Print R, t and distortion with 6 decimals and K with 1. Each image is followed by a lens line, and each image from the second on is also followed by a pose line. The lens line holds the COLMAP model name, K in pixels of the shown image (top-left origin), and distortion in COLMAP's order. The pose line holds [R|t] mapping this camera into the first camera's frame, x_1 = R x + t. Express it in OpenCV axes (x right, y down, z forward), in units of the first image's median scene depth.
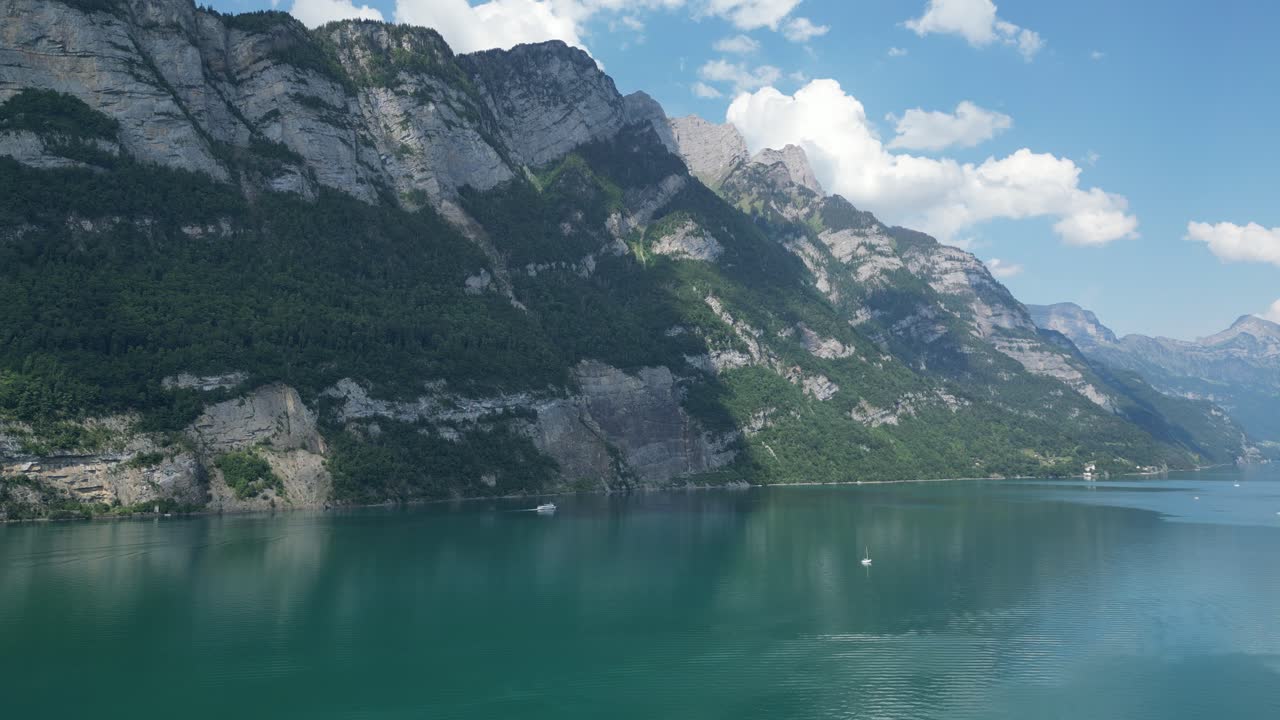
lens RADIAL K [[919.7, 0, 645.9], [0, 919.7, 358.7], [0, 0, 1]] dist [0.110932, -0.118389]
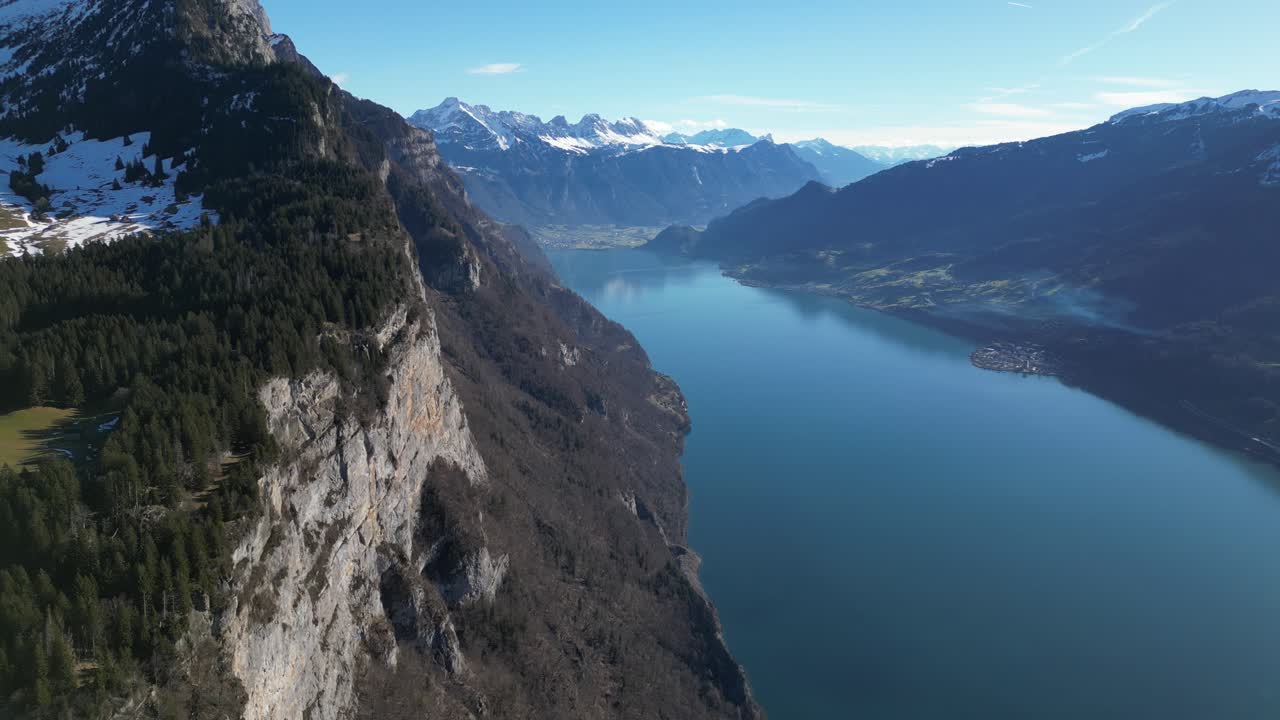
lens RADIAL K [[919.7, 0, 645.9], [0, 919.7, 358.7], [0, 0, 1]] dist [0.110932, -0.118389]
pose [[0.650422, -0.150531, 0.744508, -0.357416], [-0.080293, 0.961049, 0.264459, -0.197665], [-0.755318, -0.231789, 0.613000, 0.166572]]
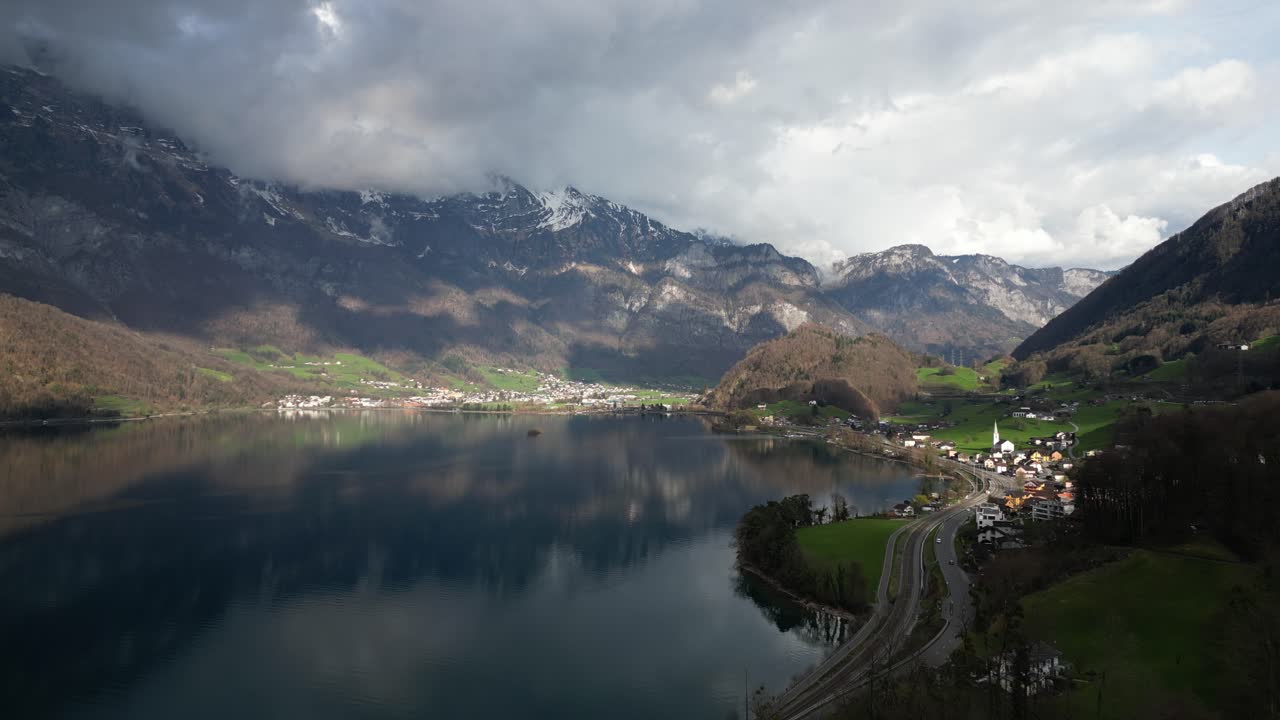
lens RADIAL K [[919.7, 0, 645.9], [0, 919.7, 358.7], [0, 0, 1]] dist [0.110932, -0.118389]
pose [[0.875025, 0.011278, 0.483946, 1.272928], [-0.049729, 0.996534, 0.066692, 0.109959], [-0.481516, -0.082423, 0.872553, 1.267401]]
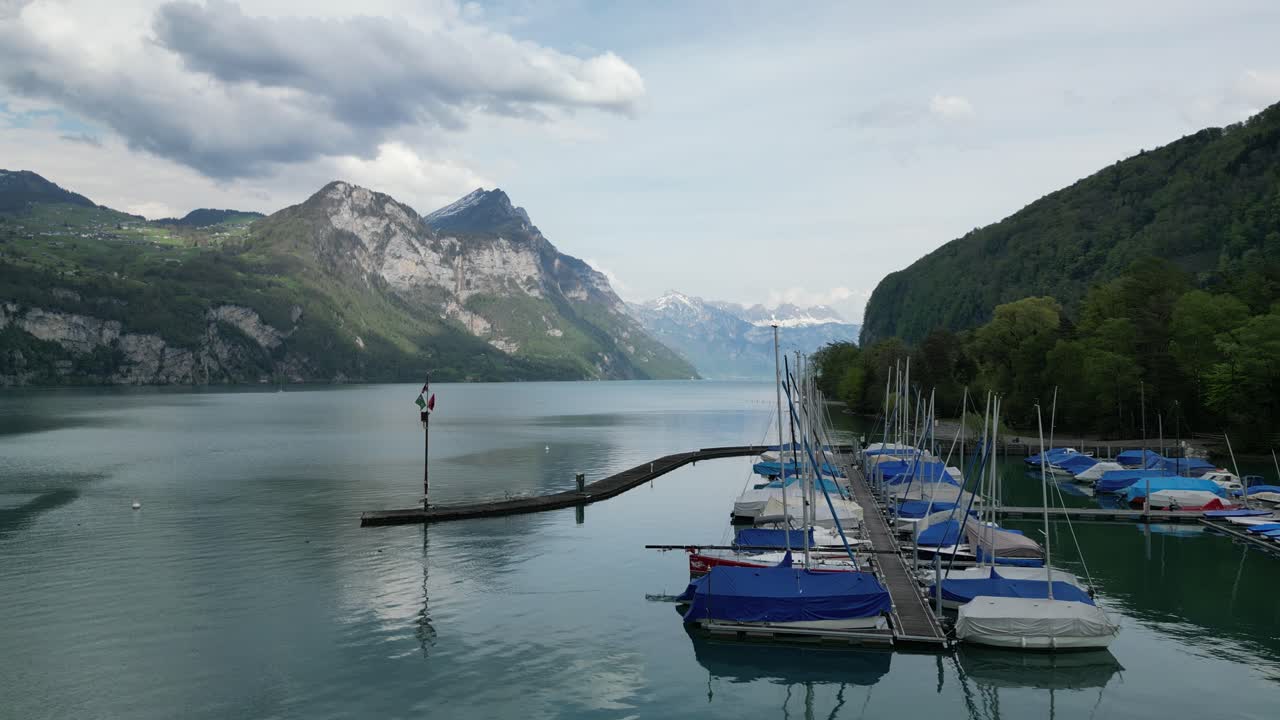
lens RADIAL K [[936.0, 0, 638.1], [0, 936.0, 367.0], [0, 0, 1]] dist [0.060985, -0.066986]
pose [[0.838888, 0.009554, 0.544220, -0.806139], [-0.054036, 0.996369, 0.065802, -0.064565], [-0.541615, -0.084608, 0.836358, -0.851326]]
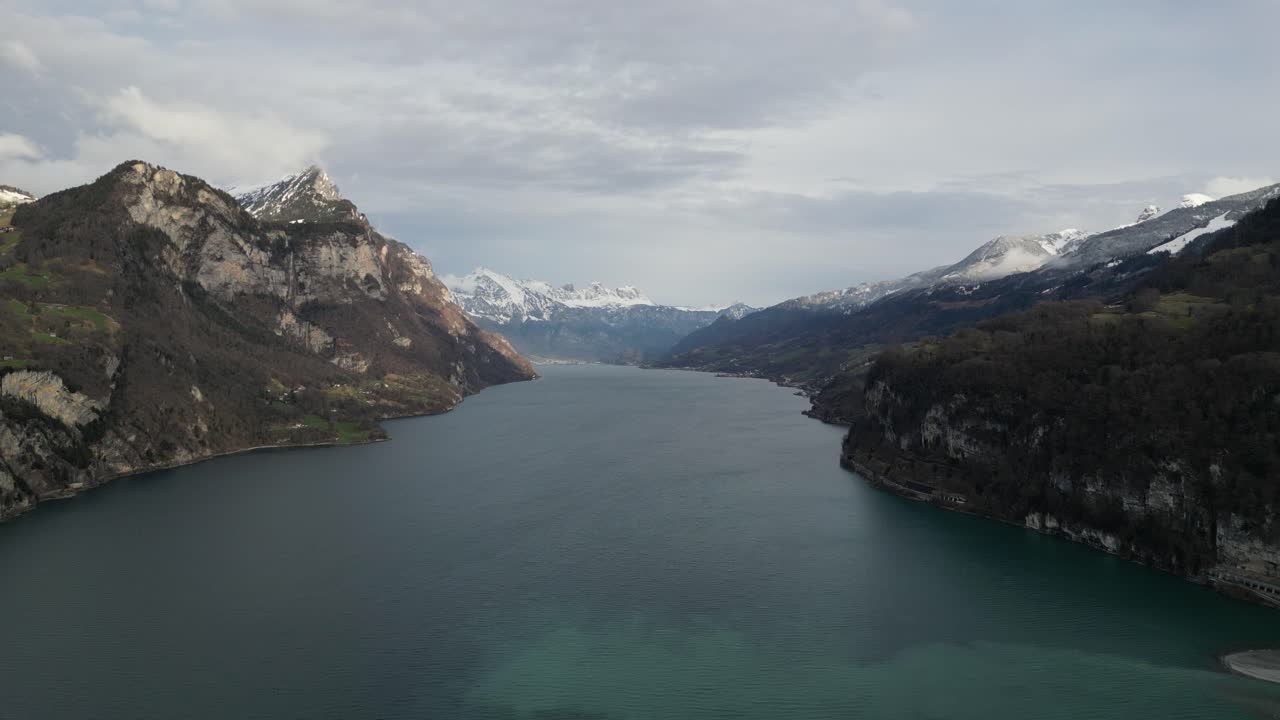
lens RADIAL K [[925.3, 0, 653.2], [0, 925.3, 361.8], [0, 0, 1]] dist [0.055469, -0.061338]
pose [[0.686979, -0.004269, 0.726665, -0.804123], [-0.074775, 0.994259, 0.076532, -0.103374], [-0.722820, -0.106913, 0.682716, -0.691861]]
